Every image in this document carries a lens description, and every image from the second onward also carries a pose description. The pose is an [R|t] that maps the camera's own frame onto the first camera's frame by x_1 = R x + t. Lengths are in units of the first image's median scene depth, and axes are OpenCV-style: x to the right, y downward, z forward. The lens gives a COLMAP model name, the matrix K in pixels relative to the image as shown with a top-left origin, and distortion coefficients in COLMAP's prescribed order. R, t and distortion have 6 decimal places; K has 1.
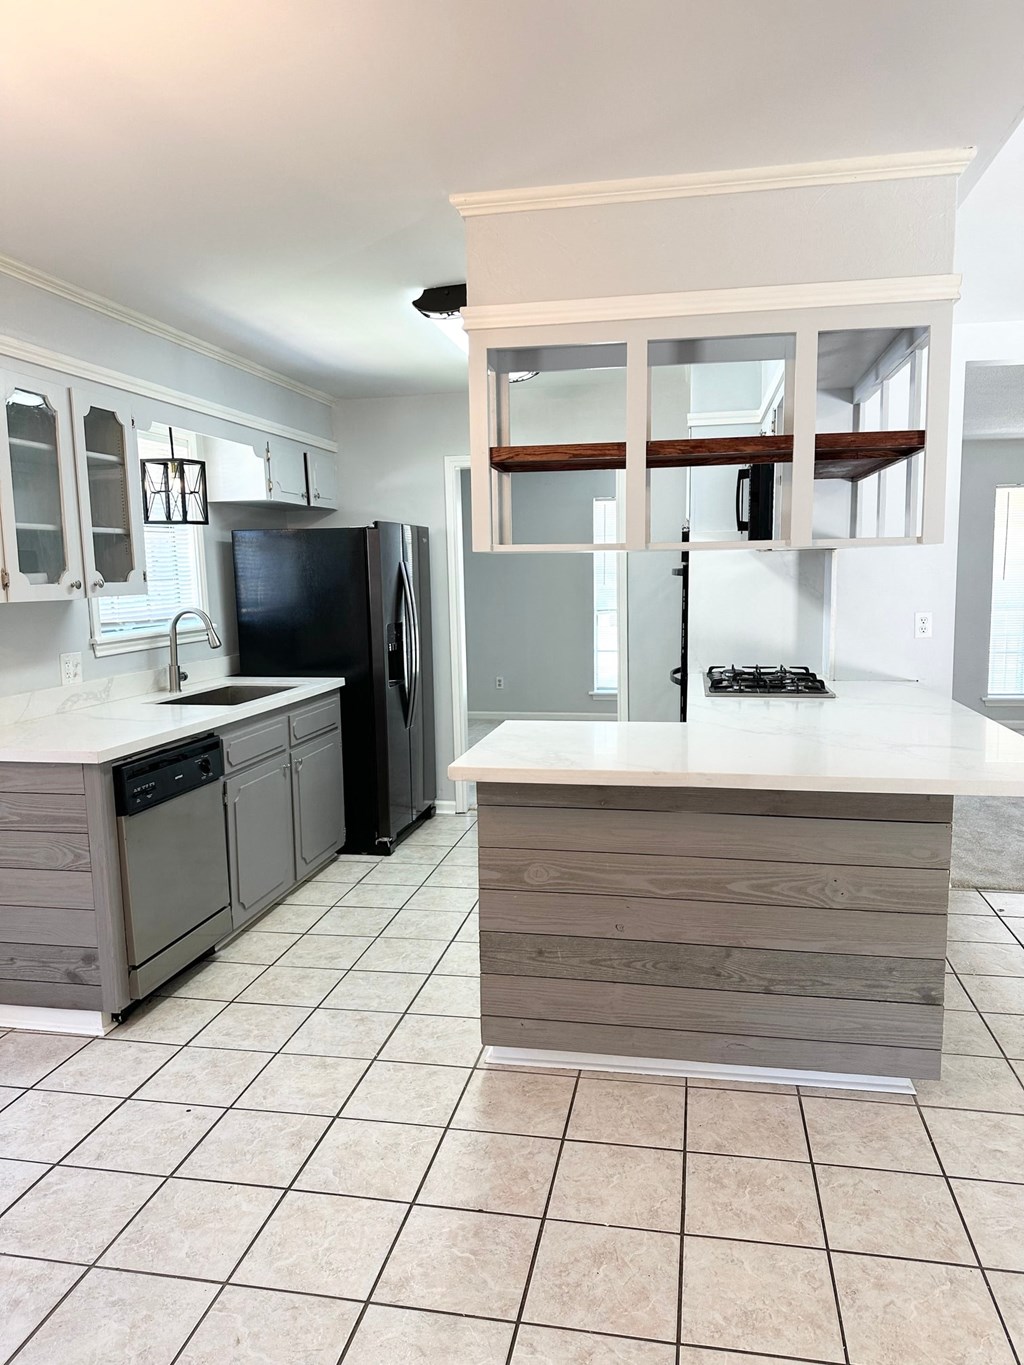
lens RADIAL K [[946.9, 0, 526.3], [0, 946.9, 685.9], [0, 0, 1]] dist [0.028999, -0.047646]
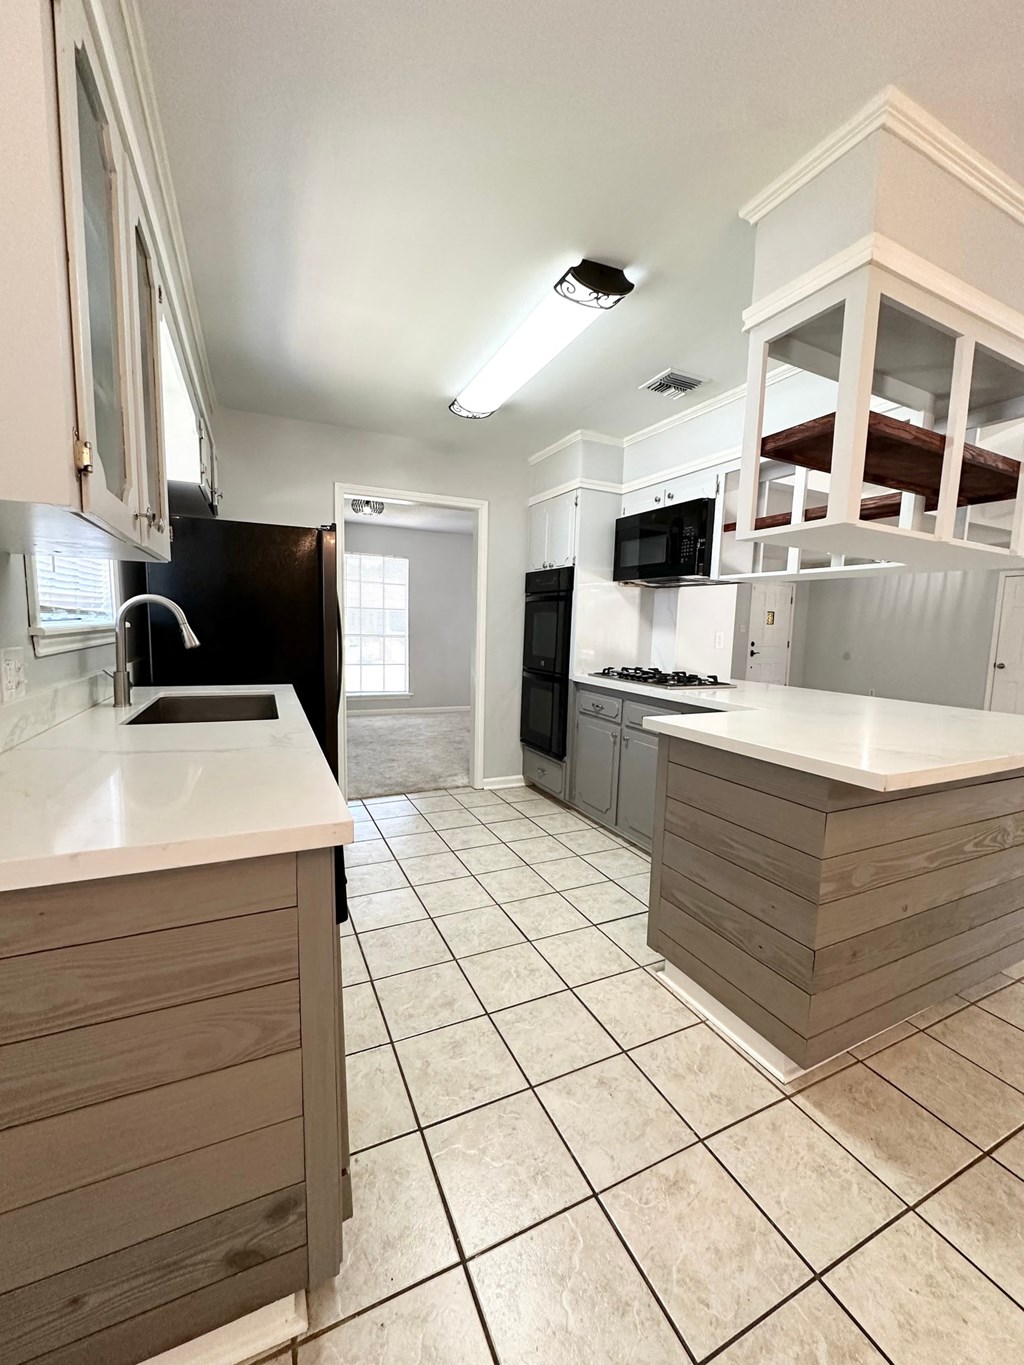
lens RADIAL K [[544.0, 0, 512.1], [0, 544.0, 684.0], [0, 0, 1]] dist [-0.000296, 0.001041]
pose [[0.809107, -0.022761, 0.587220, -0.535644], [0.027265, 0.999628, 0.001179, -0.005015], [-0.587028, 0.015056, 0.809426, 0.680355]]
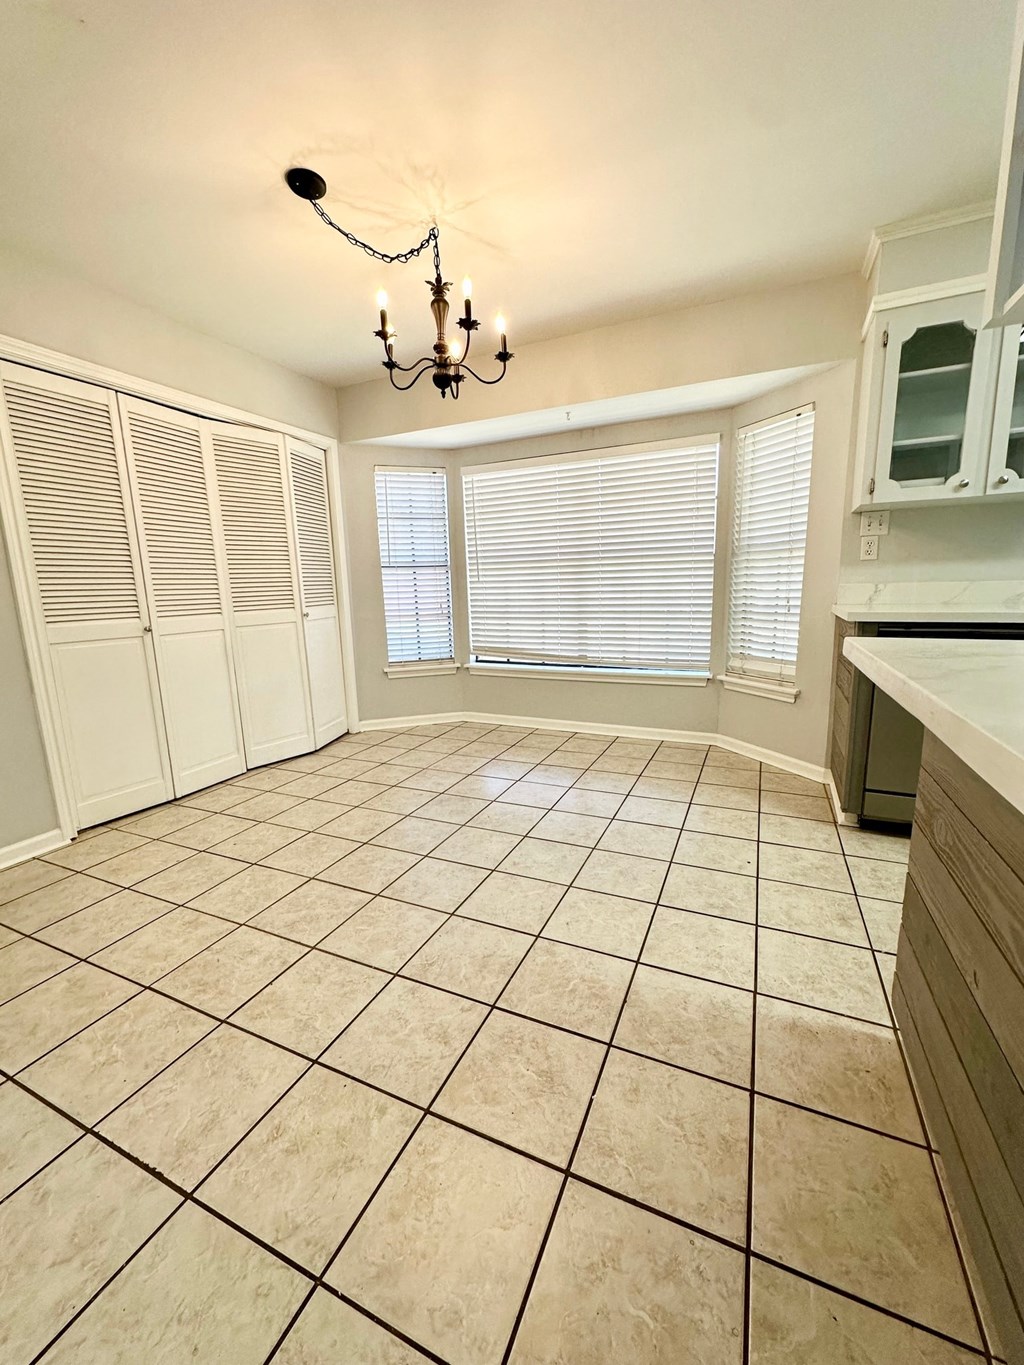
lens RADIAL K [[544.0, 0, 514.7], [0, 544.0, 681.1], [0, 0, 1]] dist [-0.000296, 0.001041]
pose [[-0.234434, 0.192420, -0.952898, 0.385278], [-0.083867, 0.972557, 0.217023, 0.035158], [0.968508, 0.130794, -0.211863, 0.697898]]
